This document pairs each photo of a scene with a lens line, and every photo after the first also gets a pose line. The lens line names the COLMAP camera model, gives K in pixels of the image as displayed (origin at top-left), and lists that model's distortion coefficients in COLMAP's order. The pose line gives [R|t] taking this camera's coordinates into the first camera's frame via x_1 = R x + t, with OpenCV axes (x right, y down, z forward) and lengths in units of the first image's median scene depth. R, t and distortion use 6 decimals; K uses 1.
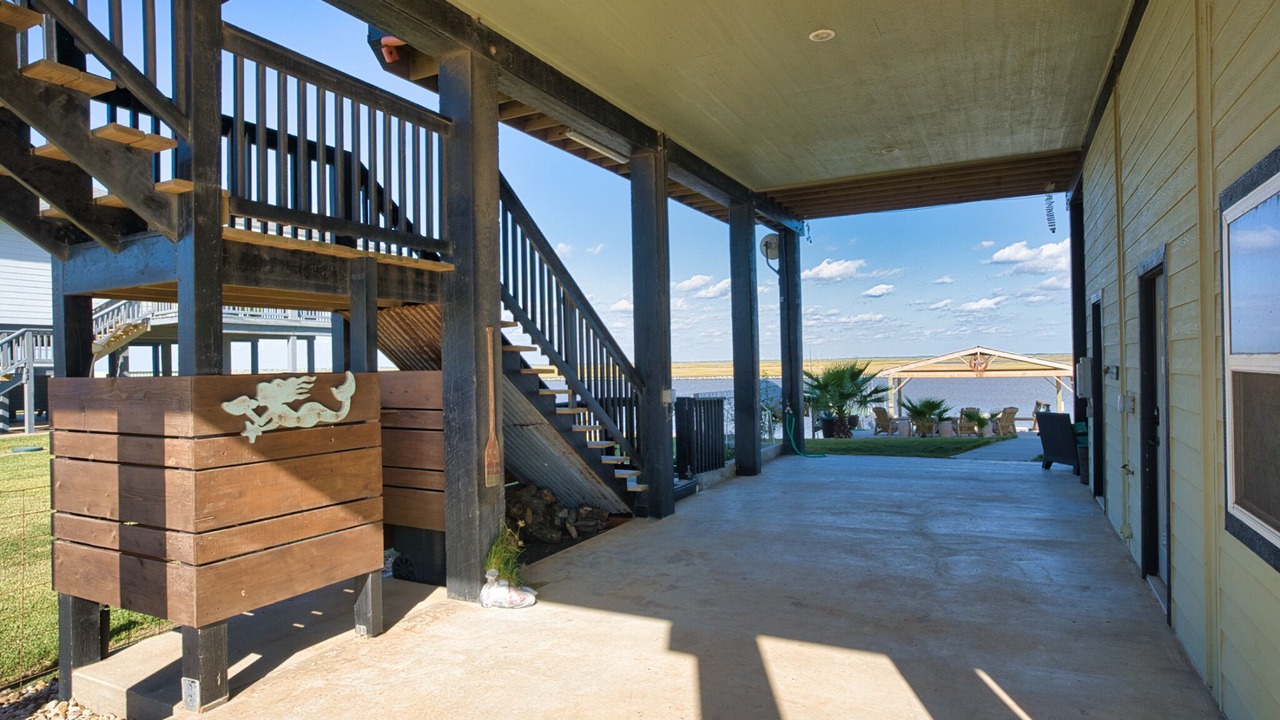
lens RADIAL K [[730.4, 0, 640.2], [0, 730.4, 361.8], [0, 0, 1]] dist [-0.004528, -0.000420]
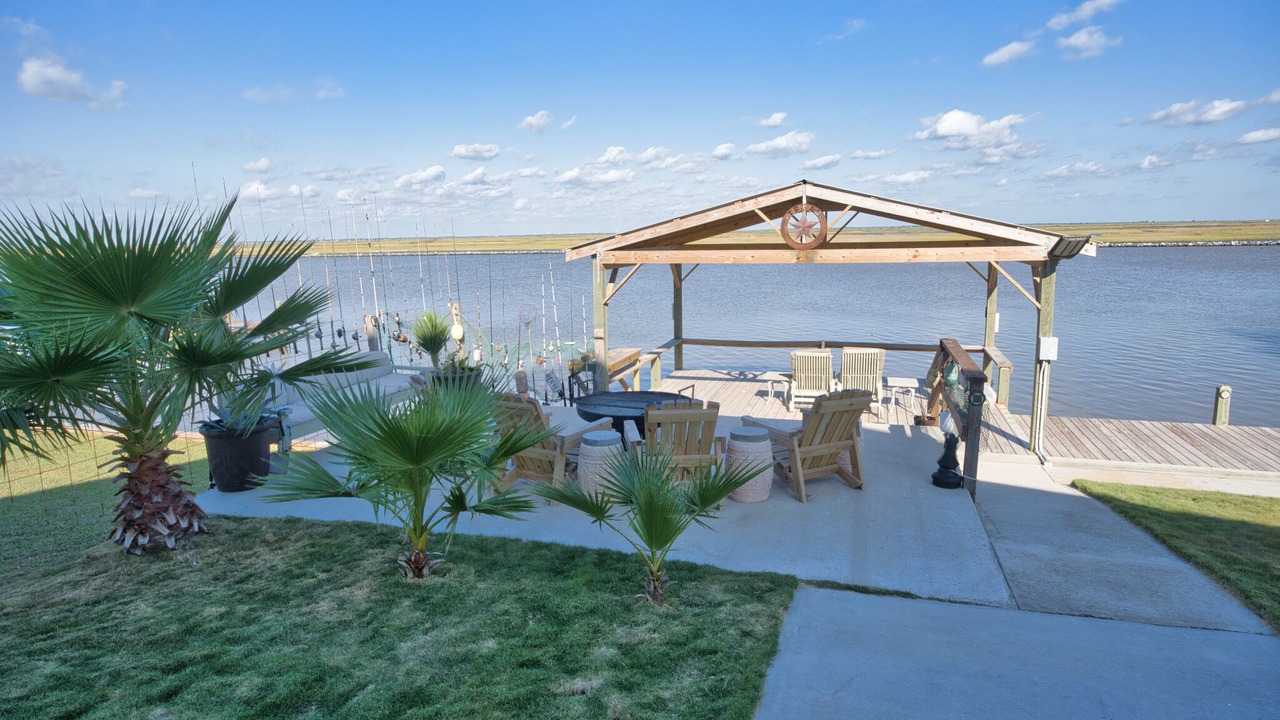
lens RADIAL K [[730.4, 0, 639.2], [0, 730.4, 358.1], [0, 0, 1]] dist [-0.004528, -0.000420]
pose [[0.995764, -0.016587, 0.090442, 0.341973], [0.000733, 0.984996, 0.172575, 0.003492], [-0.091947, -0.171778, 0.980835, 0.622723]]
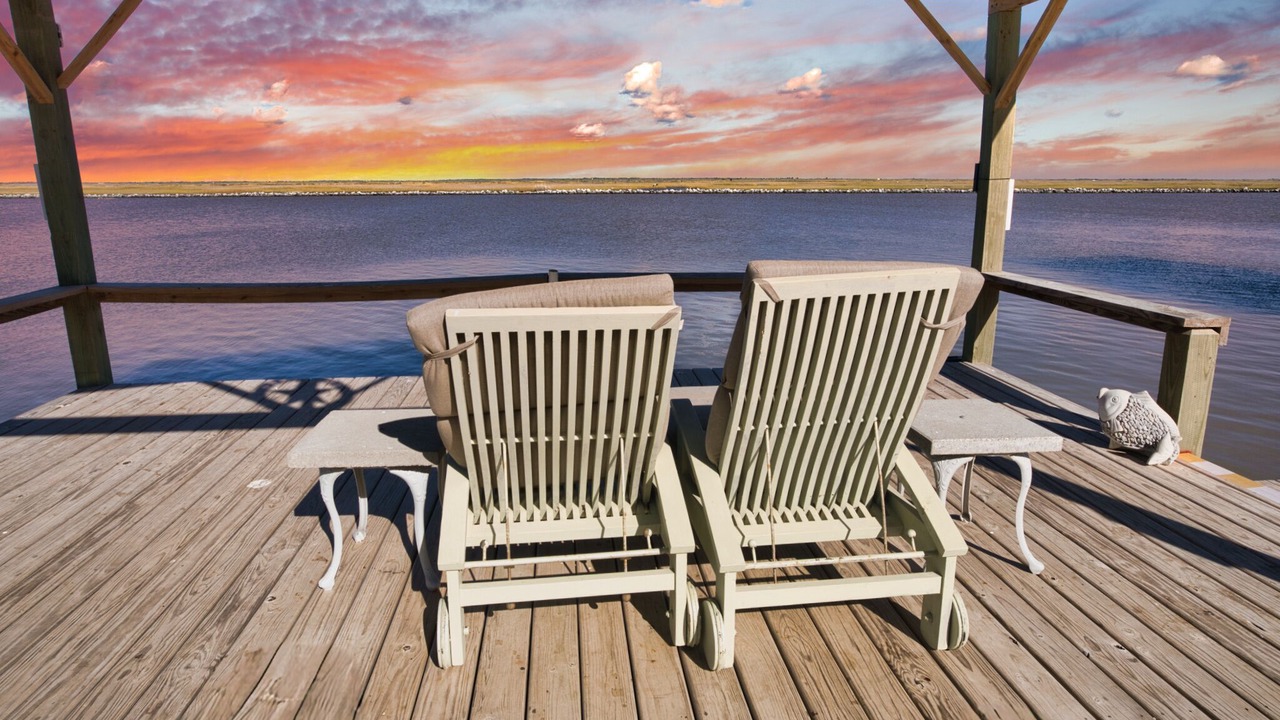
lens RADIAL K [[730.4, 0, 641.0], [0, 730.4, 359.9], [0, 0, 1]] dist [-0.004528, -0.000420]
pose [[0.880277, -0.096588, 0.464525, 0.403630], [-0.015302, 0.972771, 0.231264, 0.035331], [-0.474213, -0.210684, 0.854830, 0.809023]]
